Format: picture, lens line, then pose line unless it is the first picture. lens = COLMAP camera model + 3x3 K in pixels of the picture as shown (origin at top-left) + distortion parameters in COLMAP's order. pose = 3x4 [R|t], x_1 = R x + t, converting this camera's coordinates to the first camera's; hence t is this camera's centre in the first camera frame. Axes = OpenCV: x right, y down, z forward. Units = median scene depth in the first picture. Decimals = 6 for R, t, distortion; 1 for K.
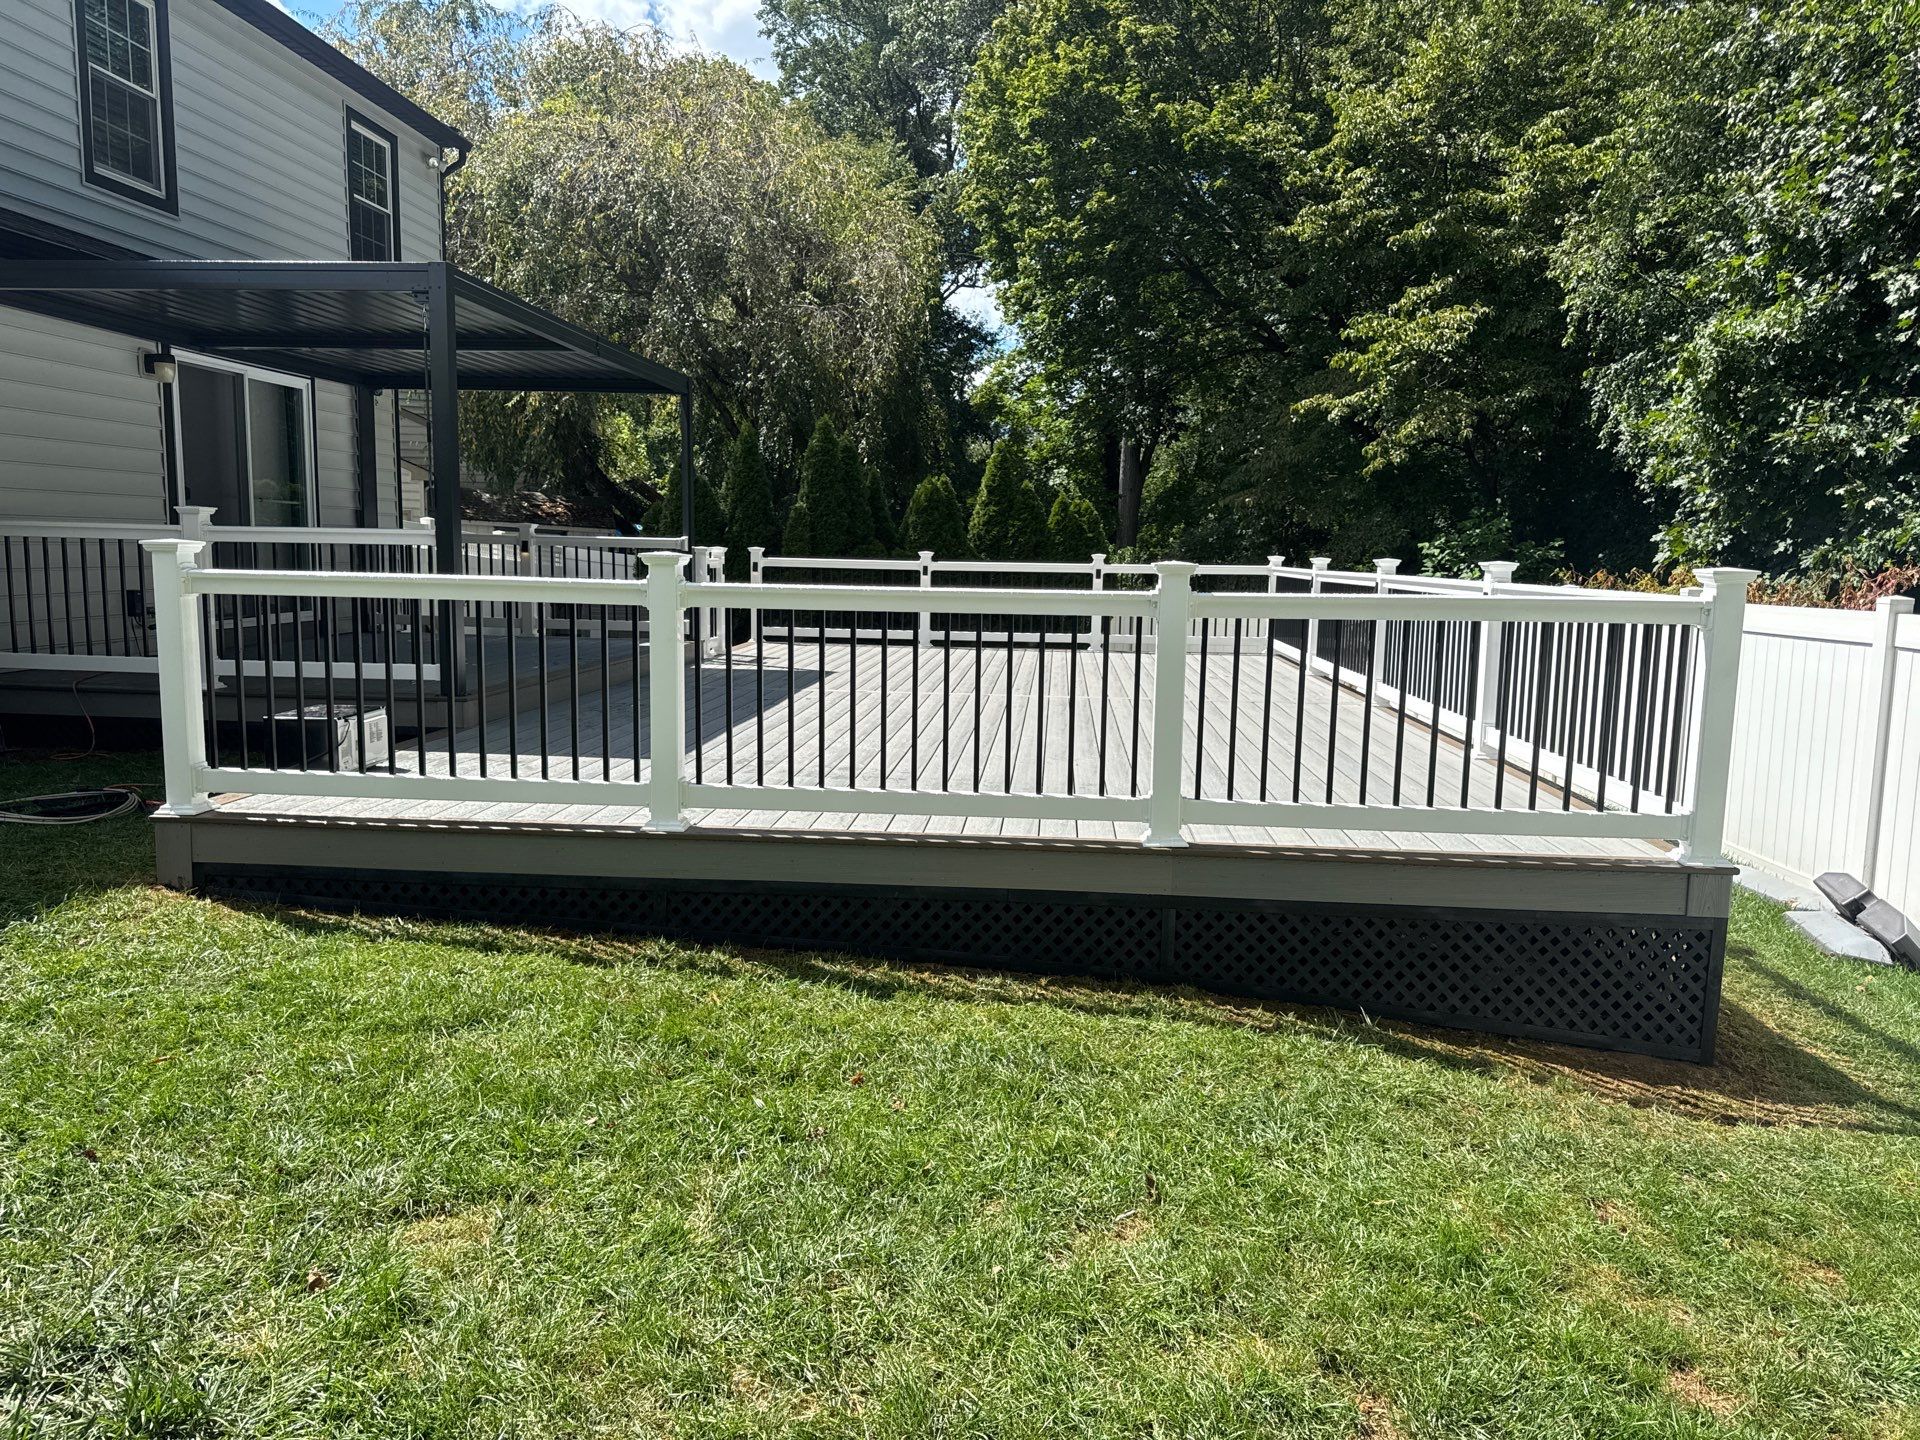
lens RADIAL K [[1353.6, 0, 960.0], [0, 1353.6, 720.0], [0, 0, 1]] dist [0.099630, -0.128851]
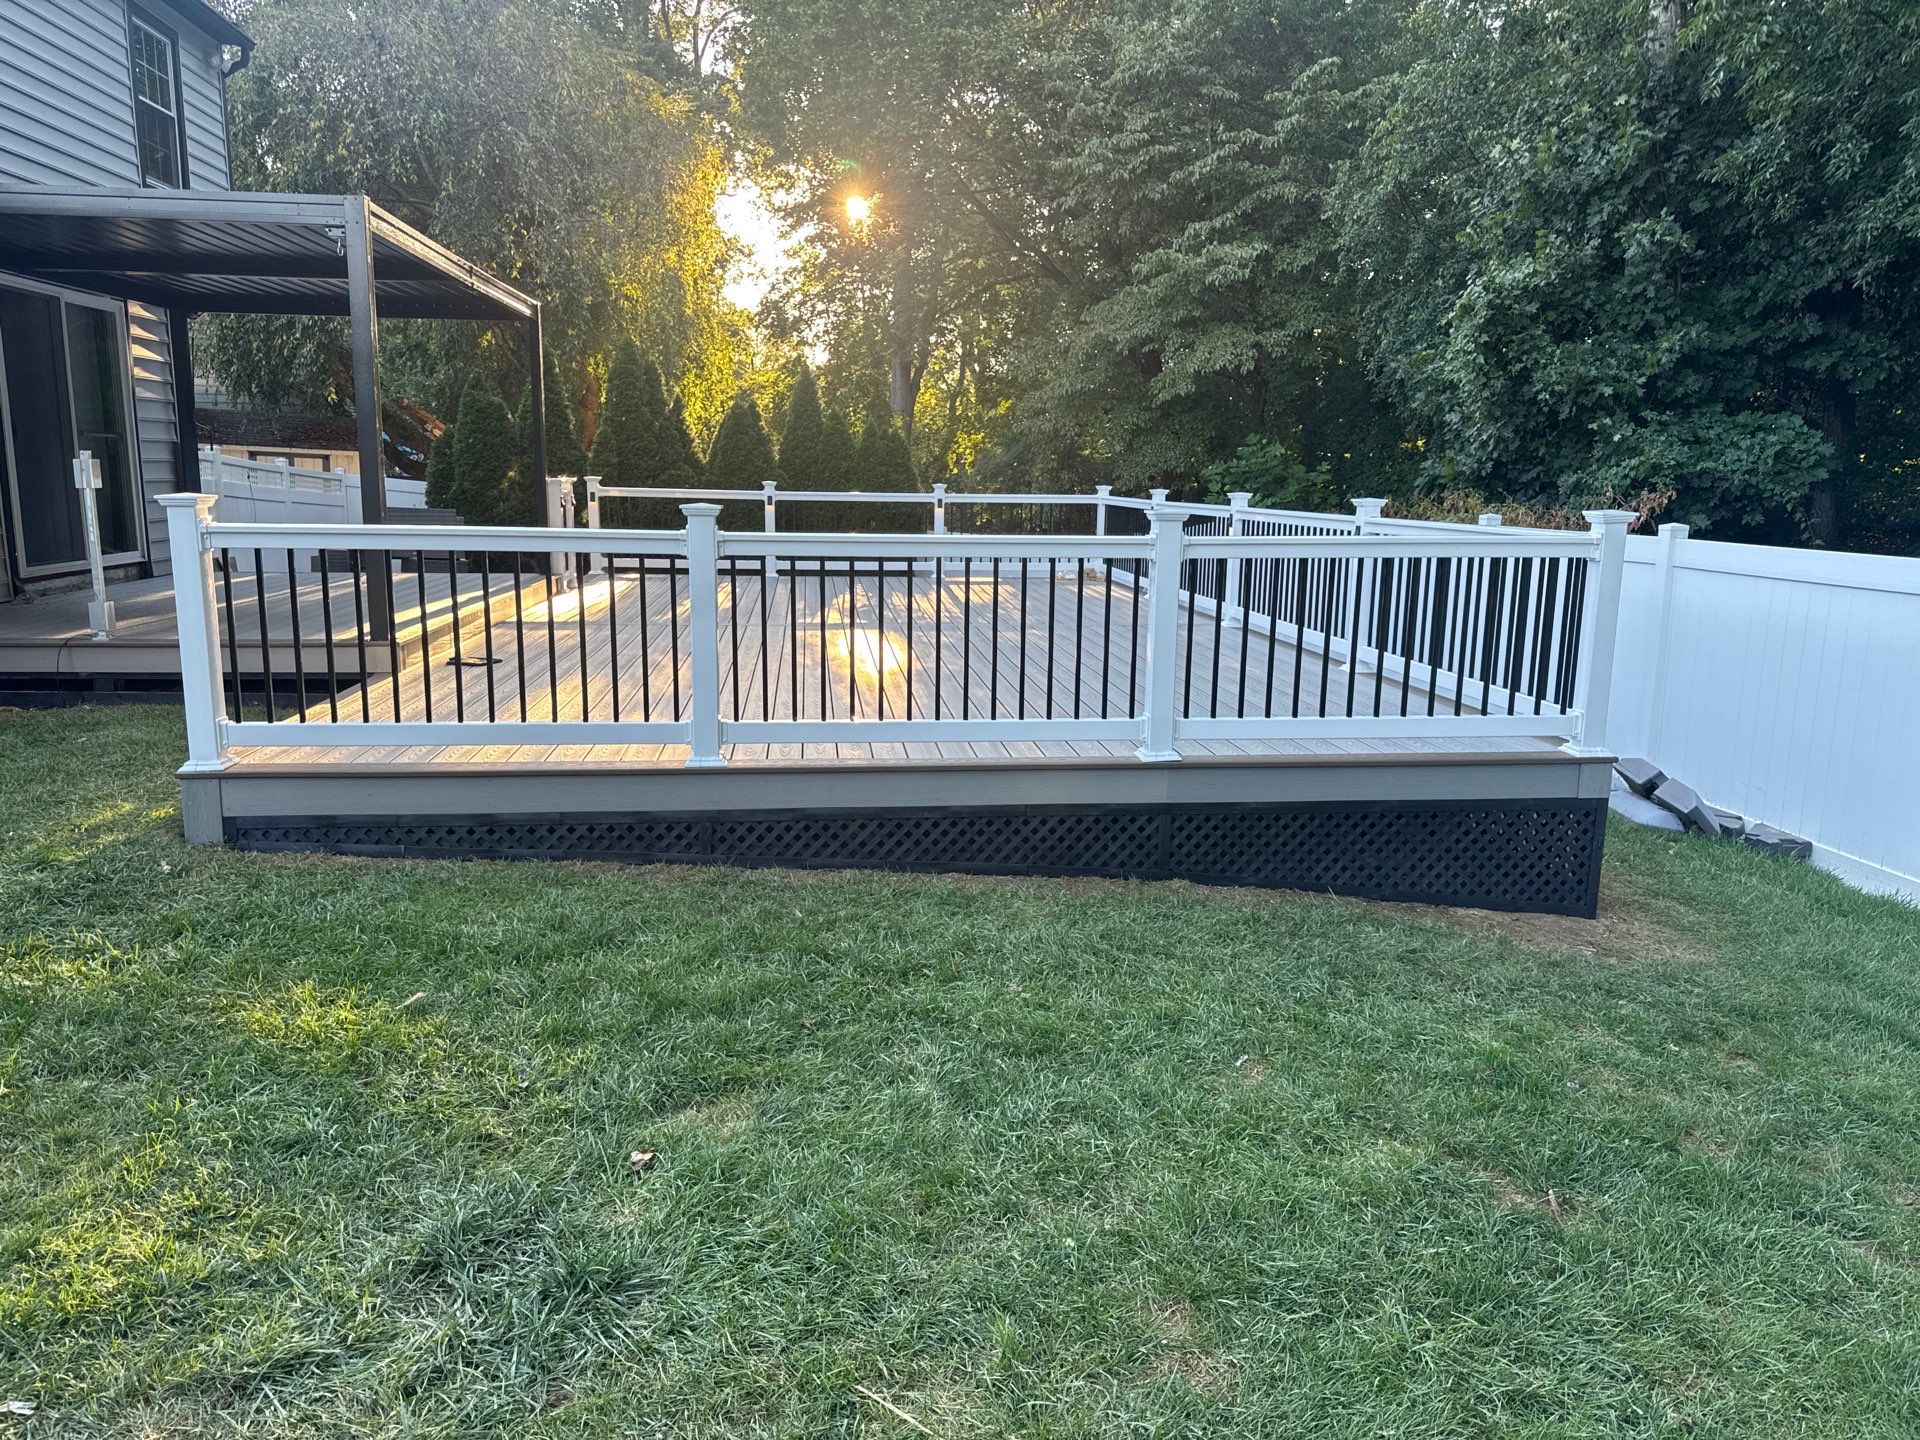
lens RADIAL K [[1353.6, 0, 960.0], [0, 1353.6, 720.0], [0, 0, 1]] dist [0.099630, -0.128851]
pose [[0.982517, -0.037041, 0.182449, -0.154294], [0.026203, 0.997766, 0.061459, -0.010743], [-0.184318, -0.055604, 0.981293, -0.059120]]
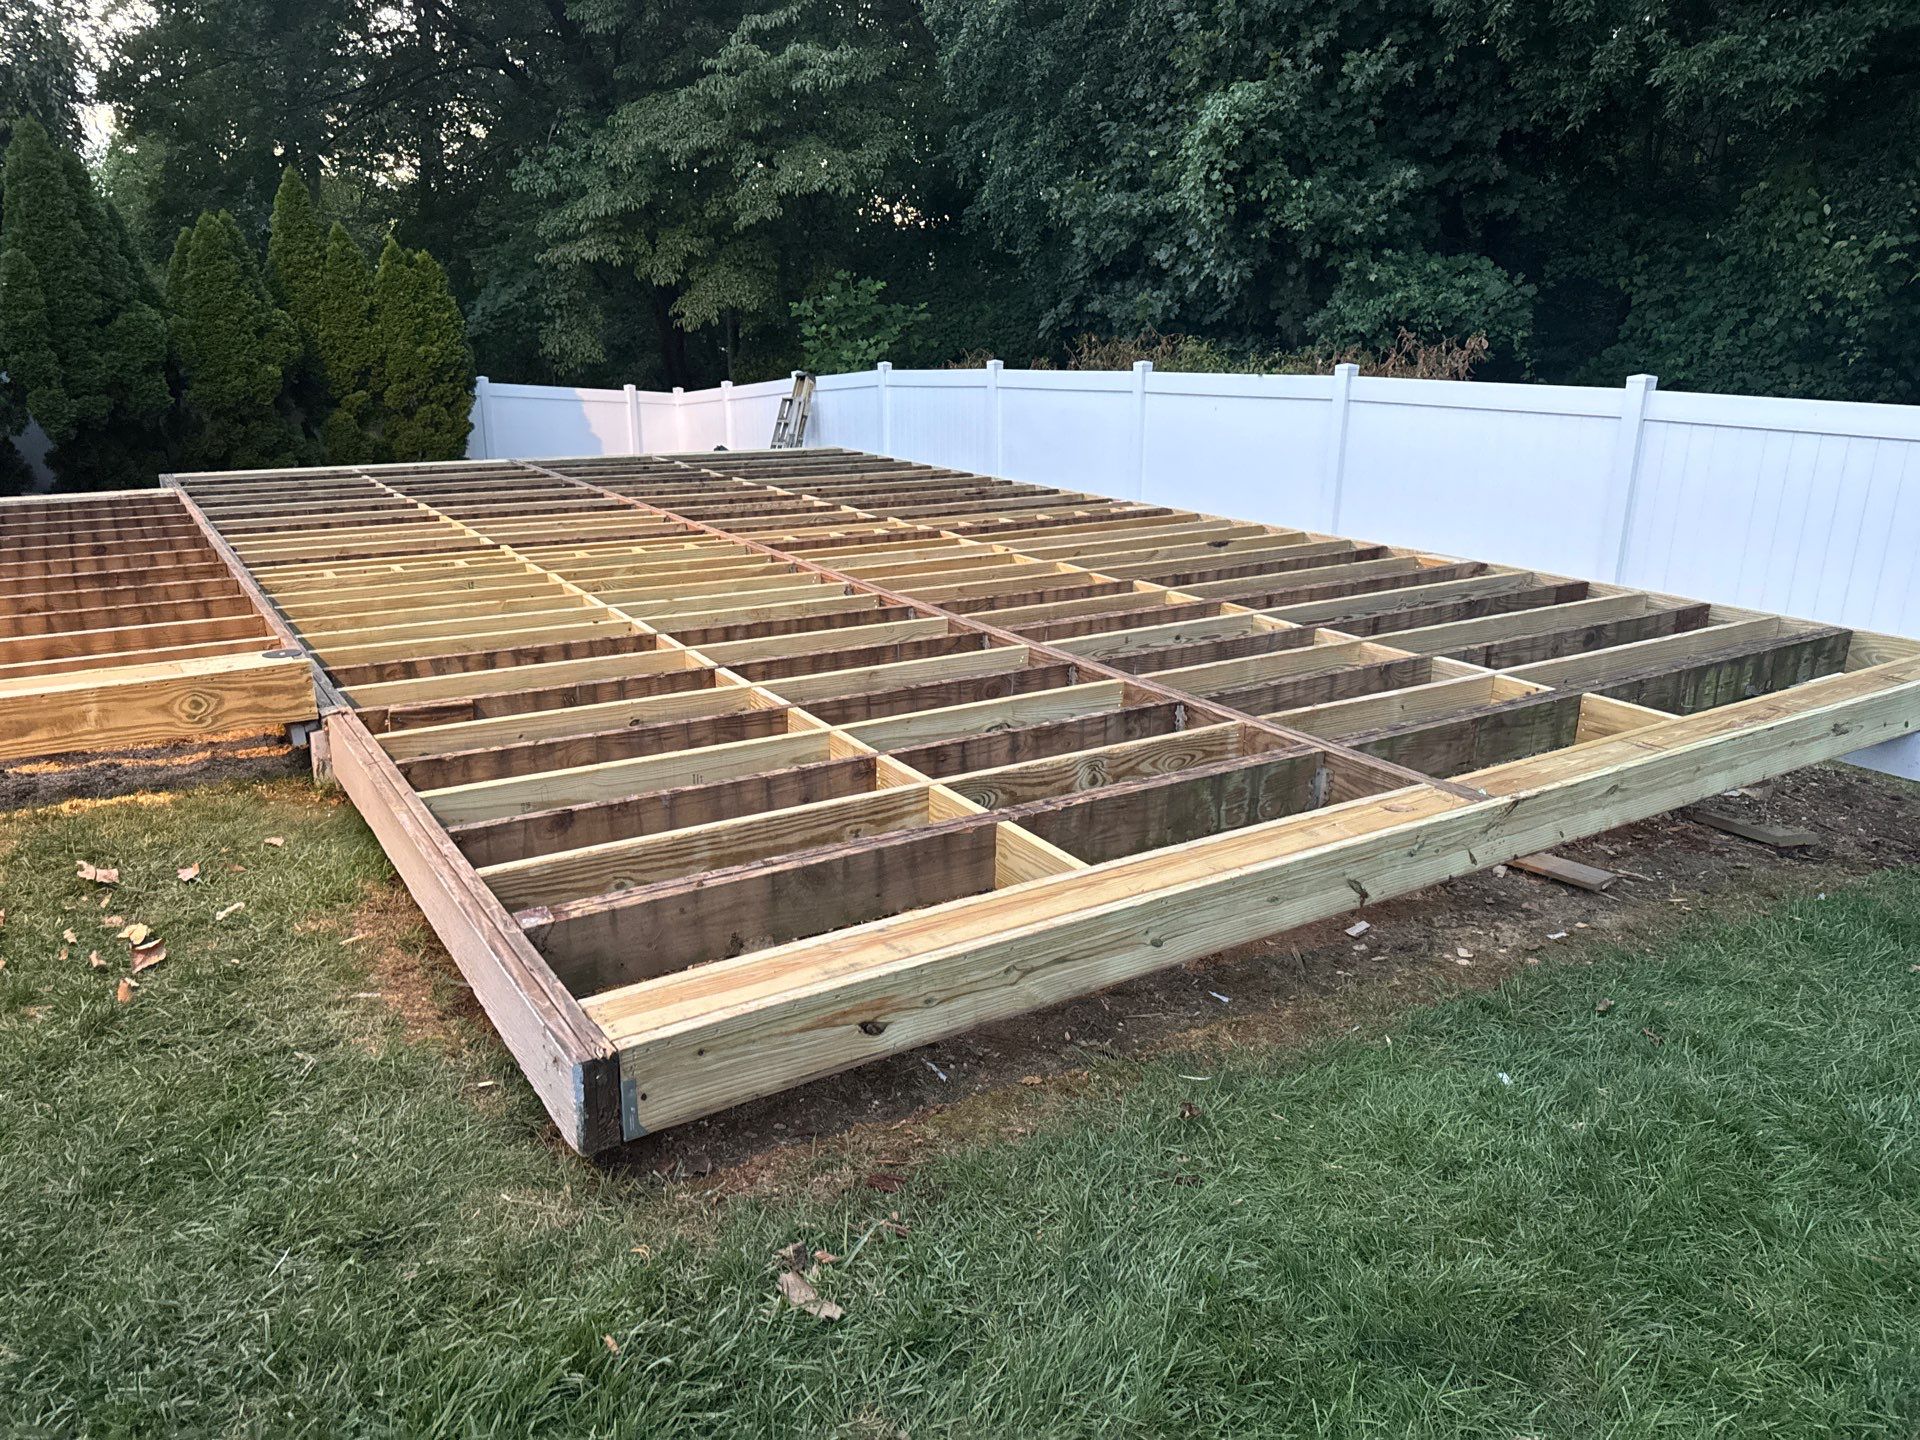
lens RADIAL K [[1353.6, 0, 960.0], [0, 1353.6, 720.0], [0, 0, 1]] dist [0.099630, -0.128851]
pose [[0.812563, -0.175040, 0.555969, -0.498154], [0.073992, 0.977103, 0.199487, -0.081858], [-0.578157, -0.120959, 0.806910, 0.370809]]
